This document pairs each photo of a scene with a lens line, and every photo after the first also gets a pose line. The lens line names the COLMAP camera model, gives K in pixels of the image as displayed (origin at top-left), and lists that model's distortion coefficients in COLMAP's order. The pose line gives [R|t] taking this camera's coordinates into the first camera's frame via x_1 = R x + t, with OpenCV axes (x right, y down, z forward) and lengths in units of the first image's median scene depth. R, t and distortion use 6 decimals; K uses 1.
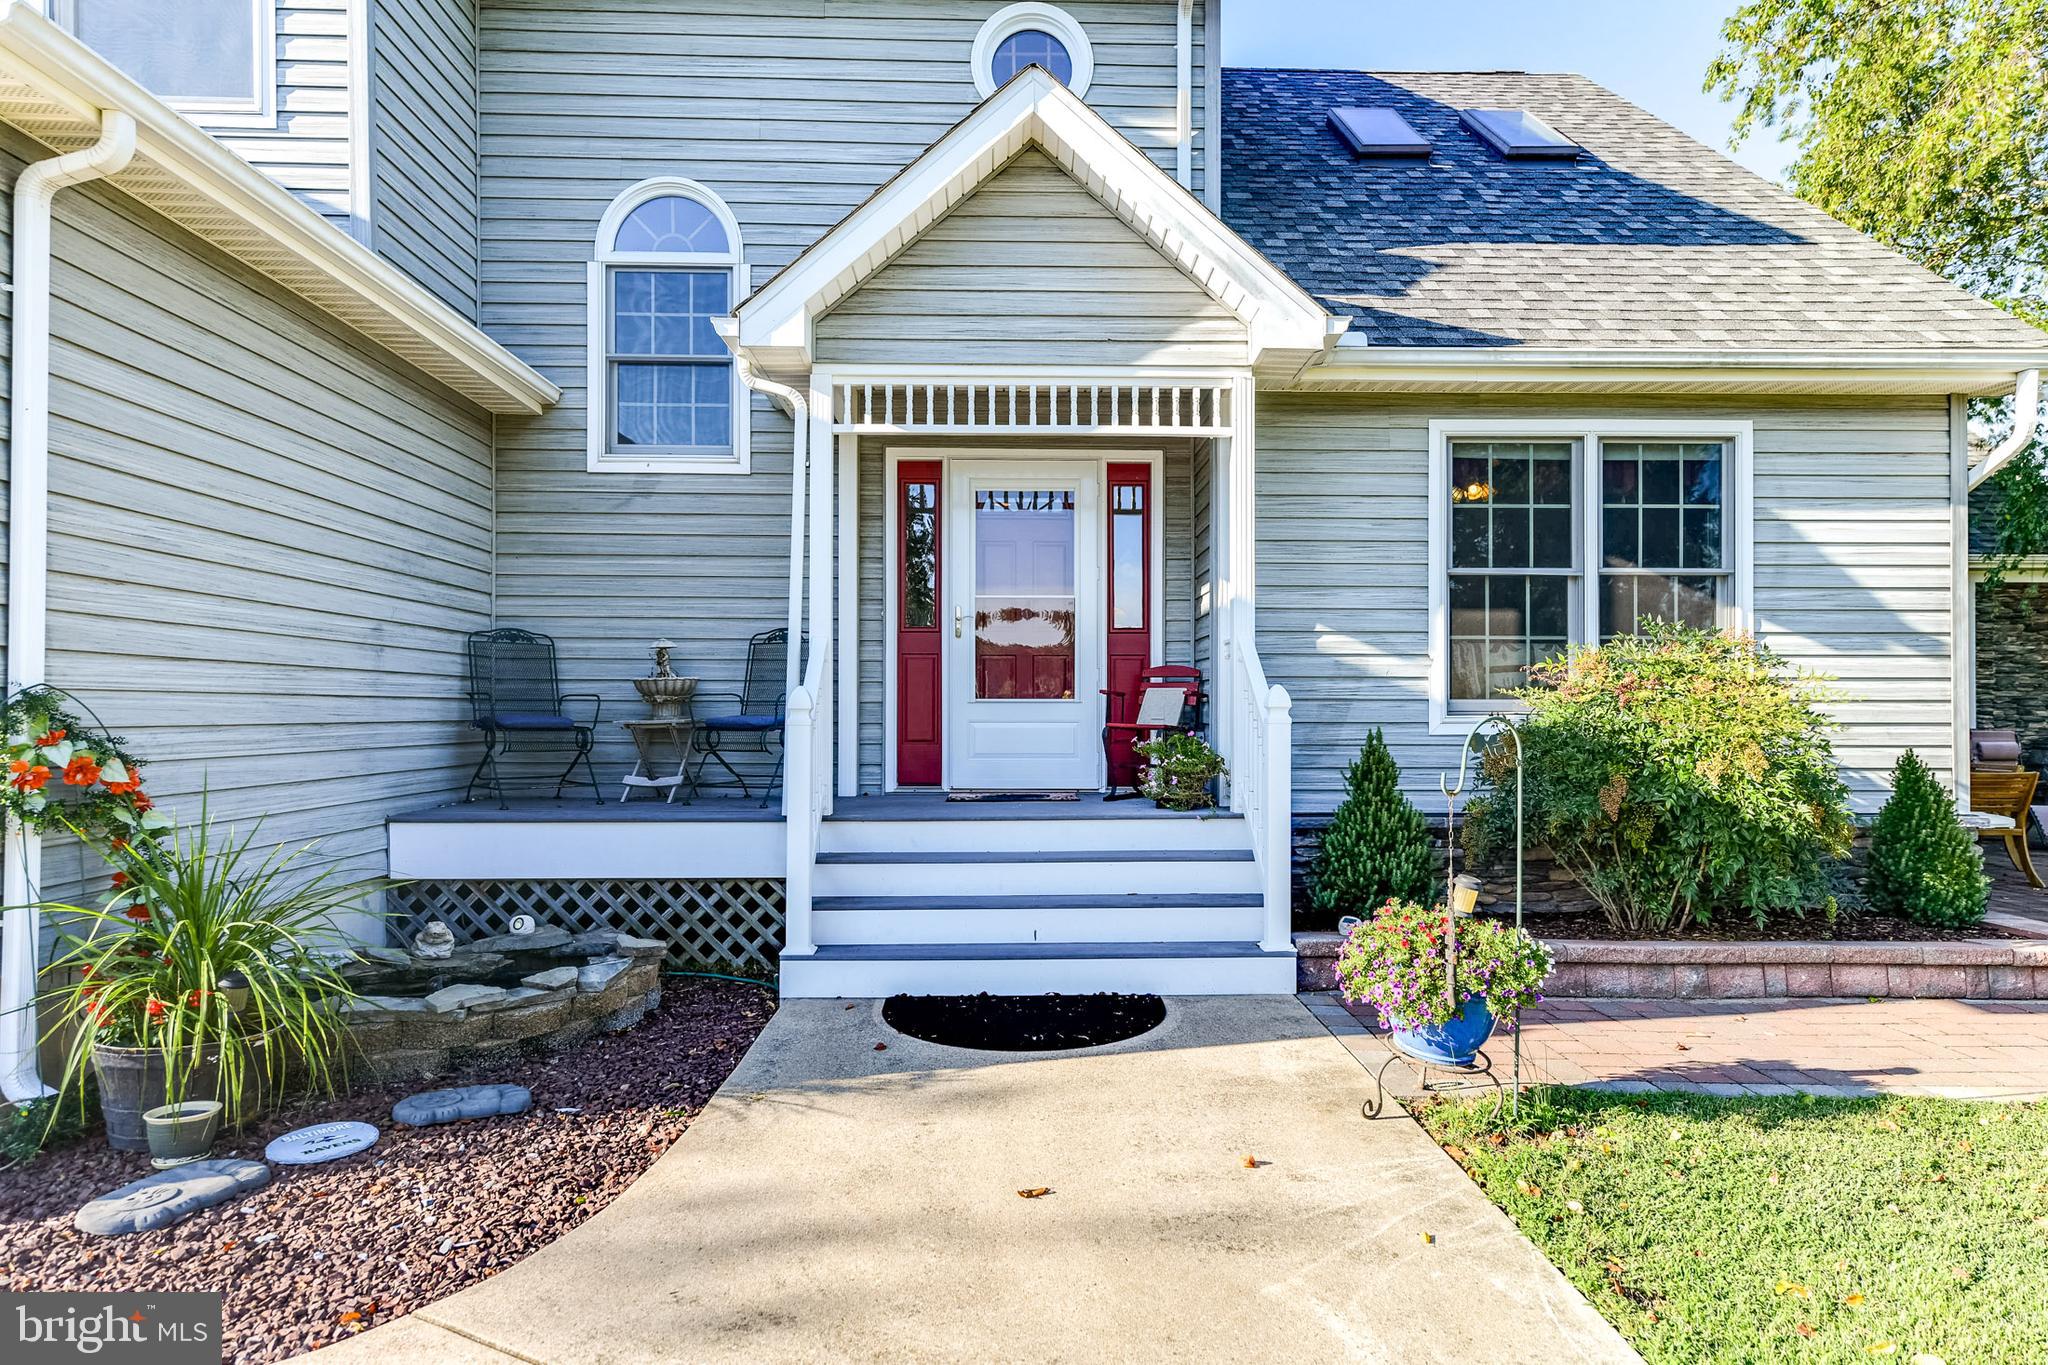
lens RADIAL K [[1119.3, 0, 983.9], [0, 1119.3, 687.7], [0, 0, 1]] dist [0.017216, -0.001191]
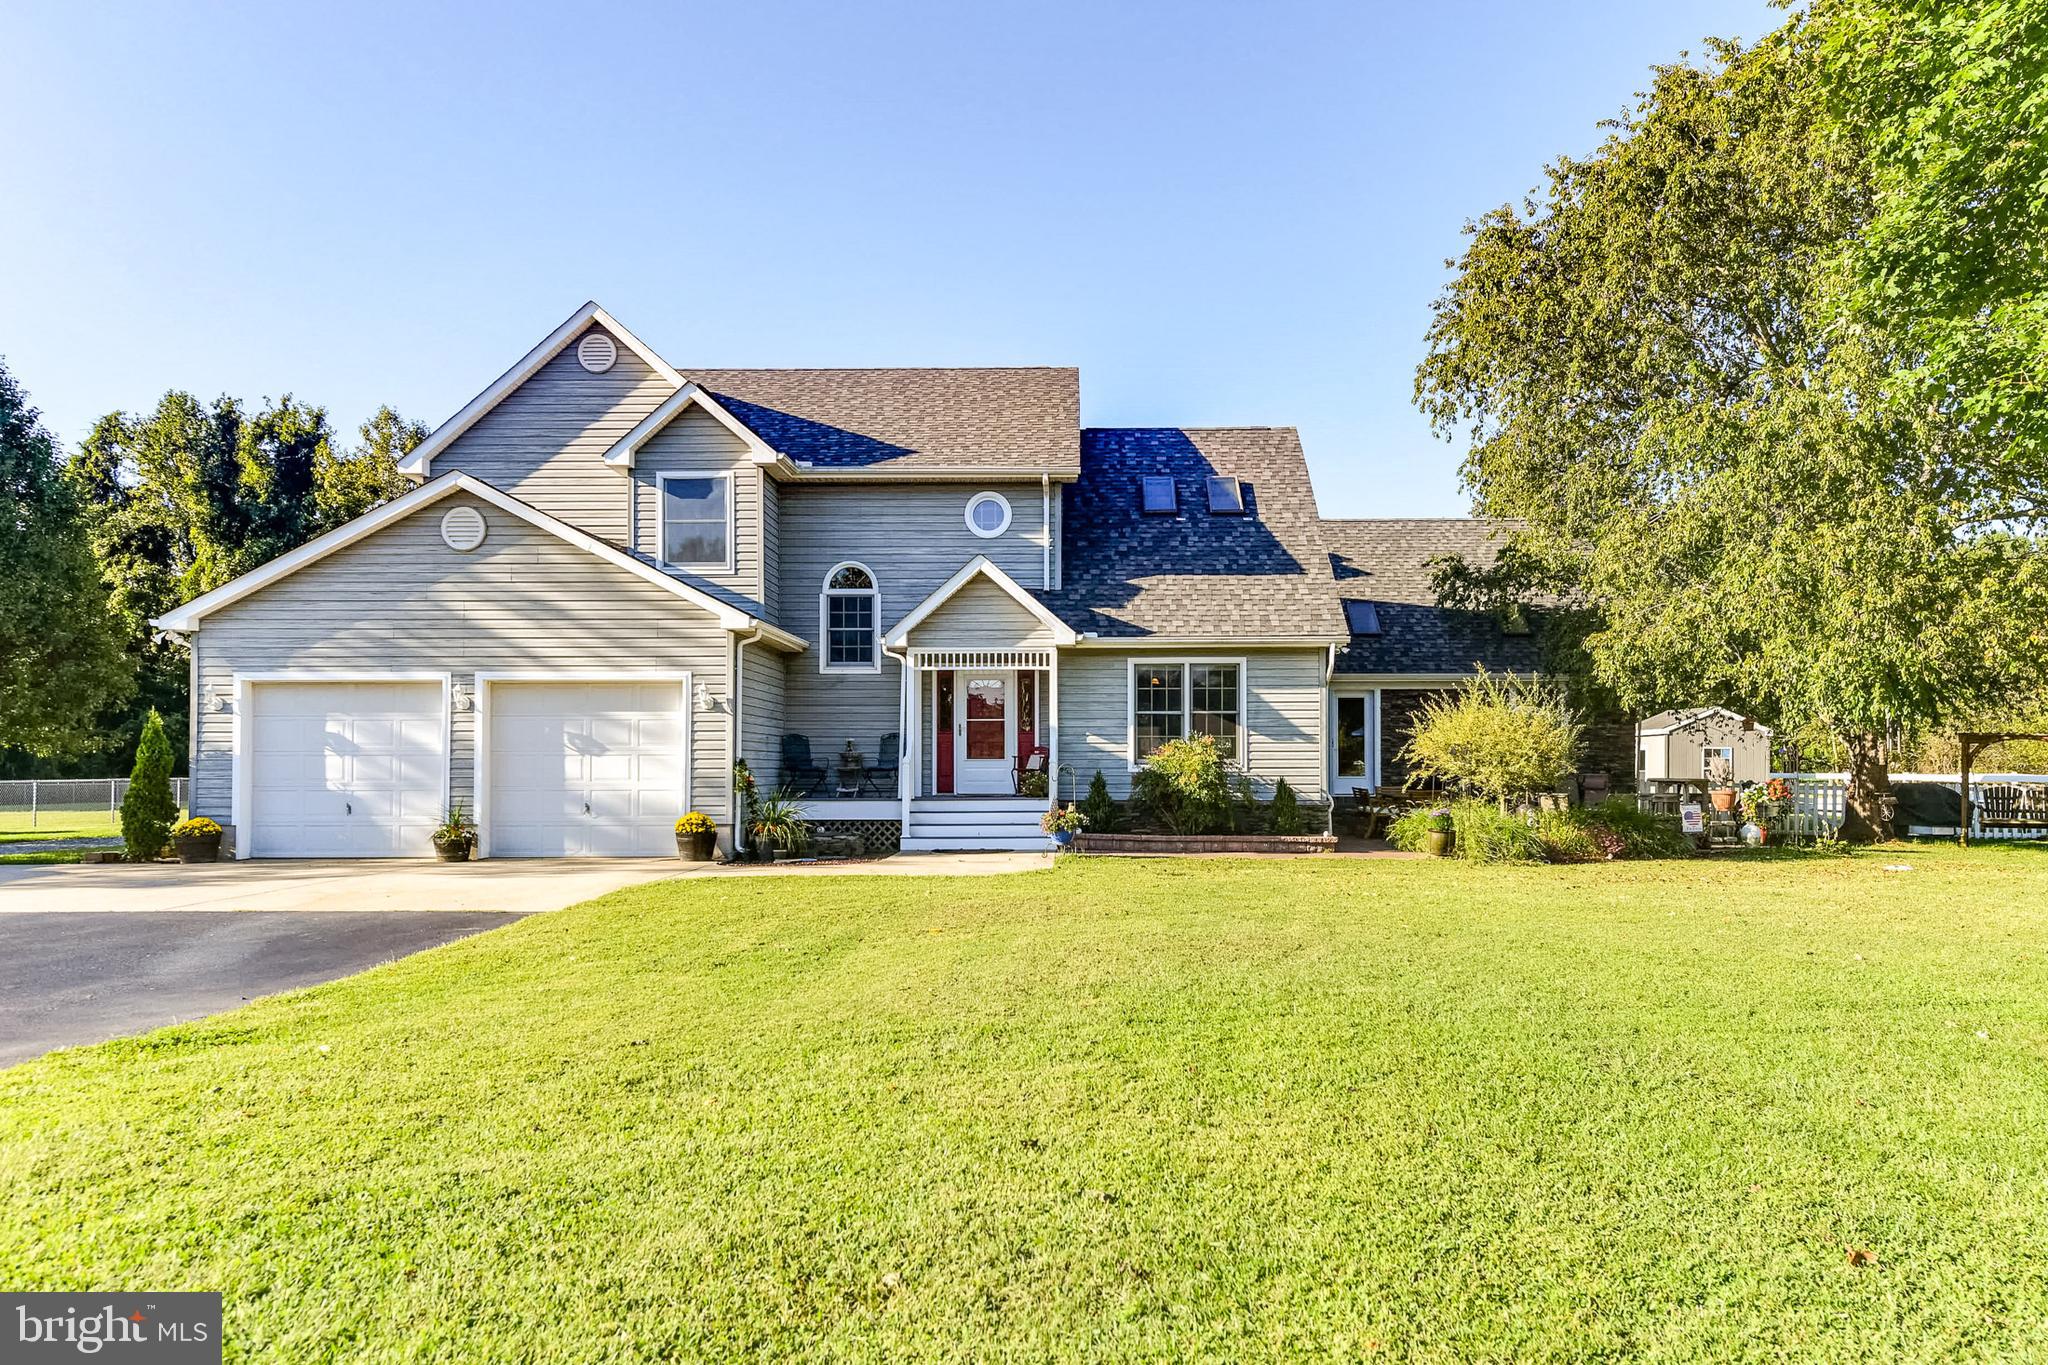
lens RADIAL K [[1538.5, 0, 1024.0], [0, 1538.5, 682.5], [0, 0, 1]] dist [-0.000182, 0.000054]
pose [[0.999578, -0.003735, -0.028800, 0.248981], [0.002731, 0.999390, -0.034802, -0.047367], [0.028913, 0.034709, 0.998979, -2.795100]]
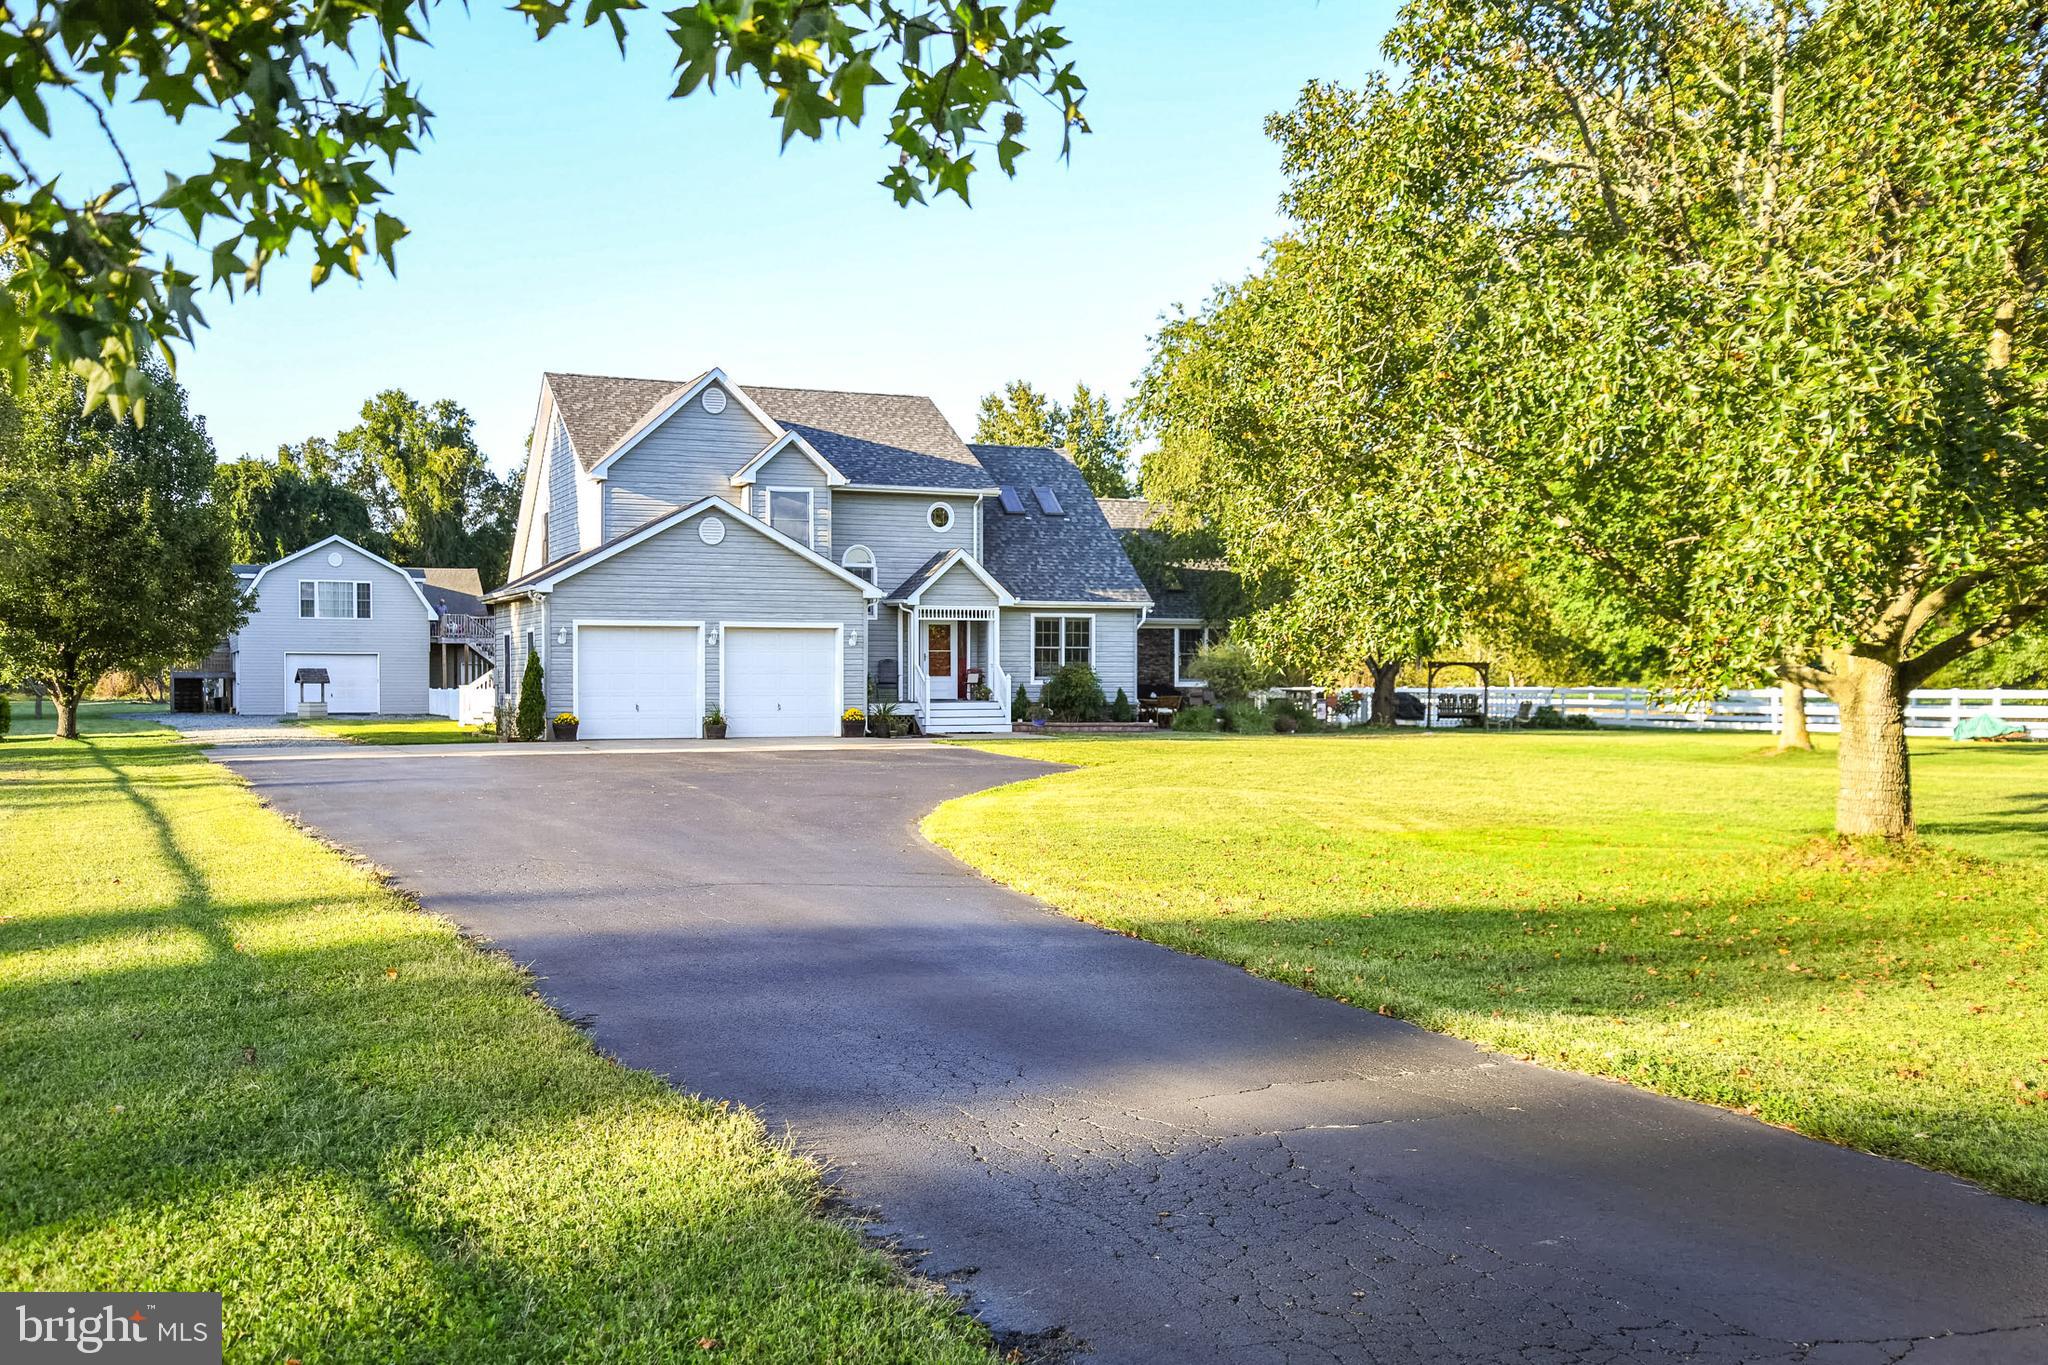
lens RADIAL K [[2435.0, 0, 1024.0], [0, 2435.0, 682.5], [0, 0, 1]] dist [-0.001766, 0.012957]
pose [[0.896022, -0.000727, 0.444009, -3.863418], [-0.007641, 0.999825, 0.017056, -0.129564], [-0.443943, -0.018675, 0.895860, -7.540350]]
